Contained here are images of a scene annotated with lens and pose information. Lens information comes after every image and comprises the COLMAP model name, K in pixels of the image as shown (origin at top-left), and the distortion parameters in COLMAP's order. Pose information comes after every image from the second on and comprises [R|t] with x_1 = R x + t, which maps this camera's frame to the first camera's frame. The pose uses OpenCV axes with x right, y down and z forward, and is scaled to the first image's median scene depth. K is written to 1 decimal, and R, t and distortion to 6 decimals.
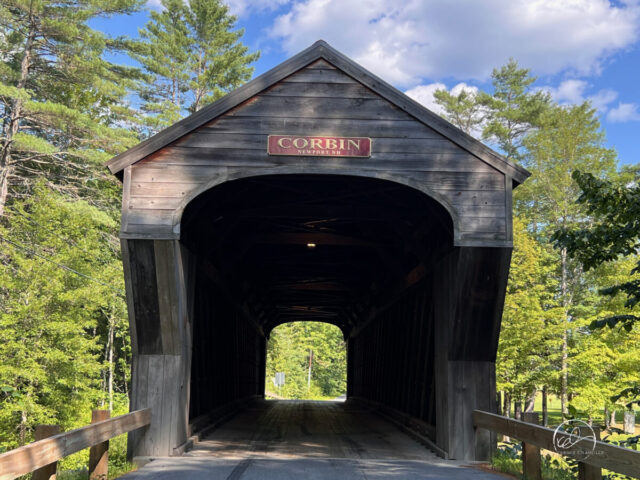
lens RADIAL K [[830.7, 0, 320.0], [0, 830.7, 240.0], [0, 0, 1]] dist [0.075068, -0.063193]
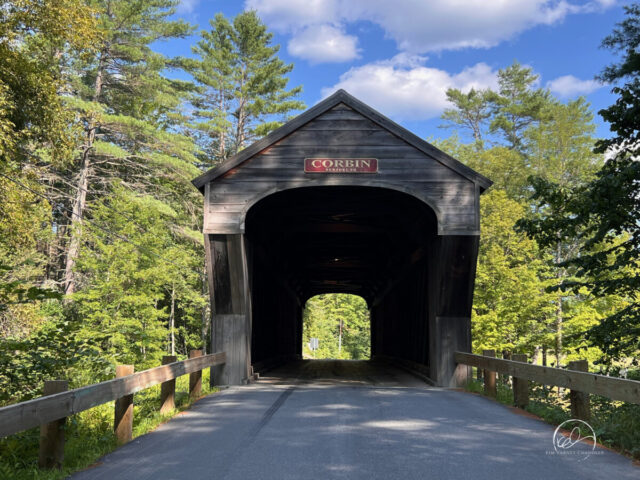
lens RADIAL K [[870.1, 0, 320.0], [0, 870.1, 240.0], [0, 0, 1]] dist [0.115992, -0.018041]
pose [[0.999168, -0.014882, -0.037974, 0.013440], [0.016024, 0.999424, 0.029929, -0.024002], [0.037507, -0.030513, 0.998830, -0.364625]]
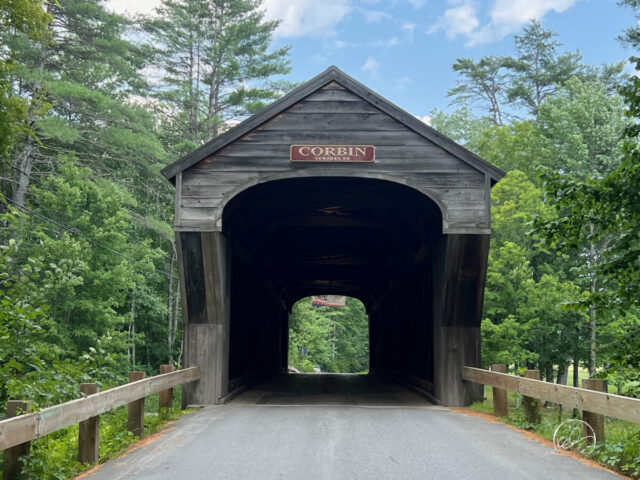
lens RADIAL K [[1098.2, 0, 320.0], [0, 1098.2, 240.0], [0, 0, 1]] dist [0.132938, 0.048232]
pose [[0.999490, -0.012562, -0.029355, 0.020414], [0.013974, 0.998730, 0.048409, -0.048922], [0.028709, -0.048794, 0.998396, -0.479346]]
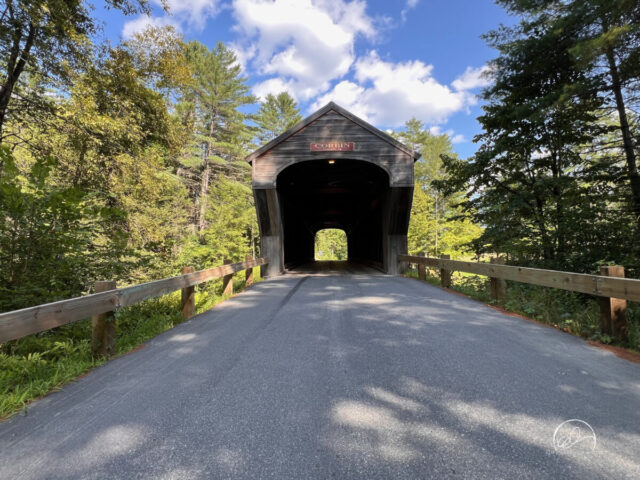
lens RADIAL K [[336.6, 0, 320.0], [0, 336.6, 240.0], [0, 0, 1]] dist [0.000313, 0.000026]
pose [[0.998169, -0.031724, -0.051494, 0.004515], [0.037017, 0.993748, 0.105331, 0.037881], [0.047830, -0.107044, 0.993103, 0.007496]]
